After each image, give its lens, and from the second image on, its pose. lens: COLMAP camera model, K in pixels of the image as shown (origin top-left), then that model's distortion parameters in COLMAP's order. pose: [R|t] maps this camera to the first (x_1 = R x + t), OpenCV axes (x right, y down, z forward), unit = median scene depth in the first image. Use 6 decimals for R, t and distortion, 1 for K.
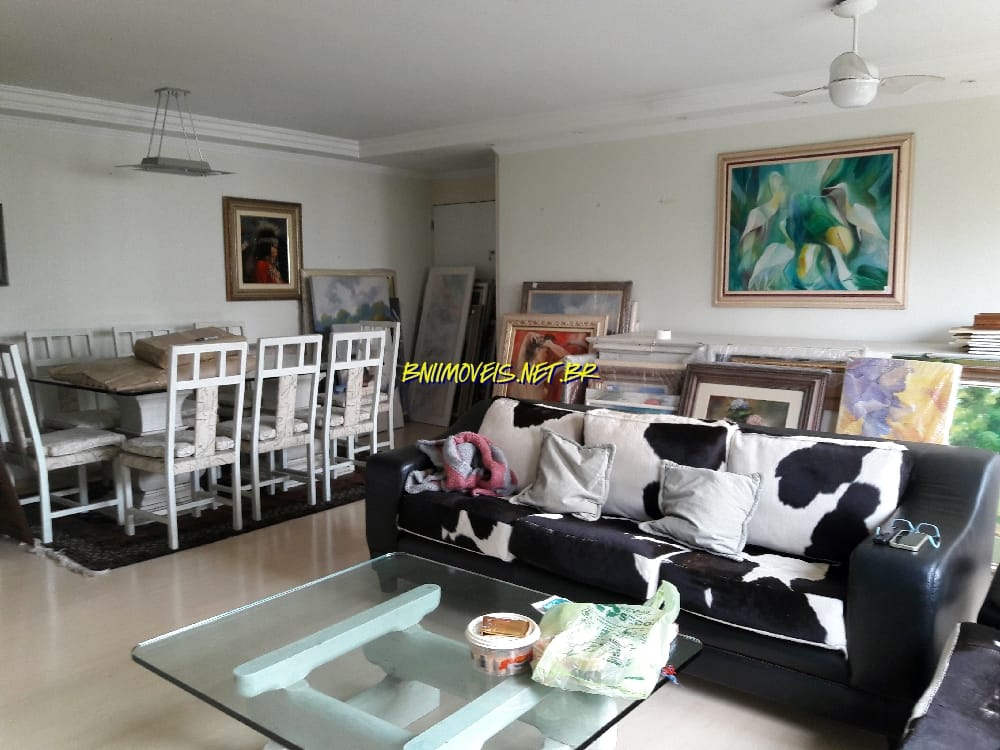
lens RADIAL K [[827.0, 0, 498.1], [0, 827.0, 372.8], [0, 0, 1]] dist [-0.007356, -0.008815]
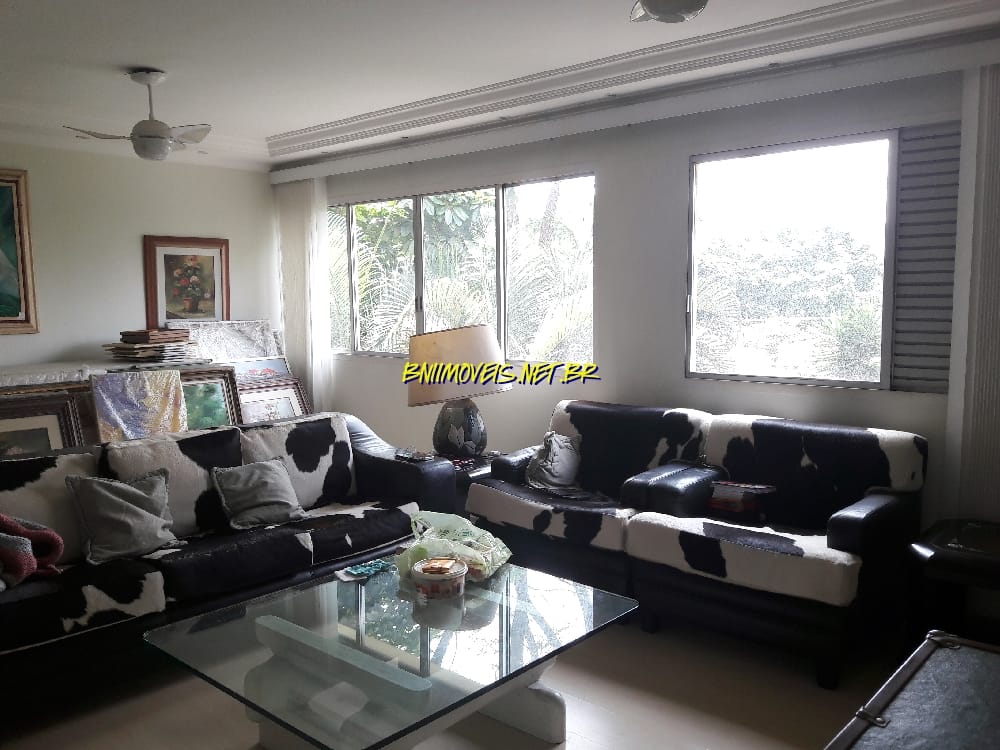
lens RADIAL K [[827.0, 0, 498.3], [0, 827.0, 376.2], [0, 0, 1]] dist [-0.007356, -0.008815]
pose [[0.046863, -0.096782, 0.994202, -0.823140], [0.122911, 0.988291, 0.090413, -0.065837], [-0.991311, 0.117962, 0.058210, 0.512683]]
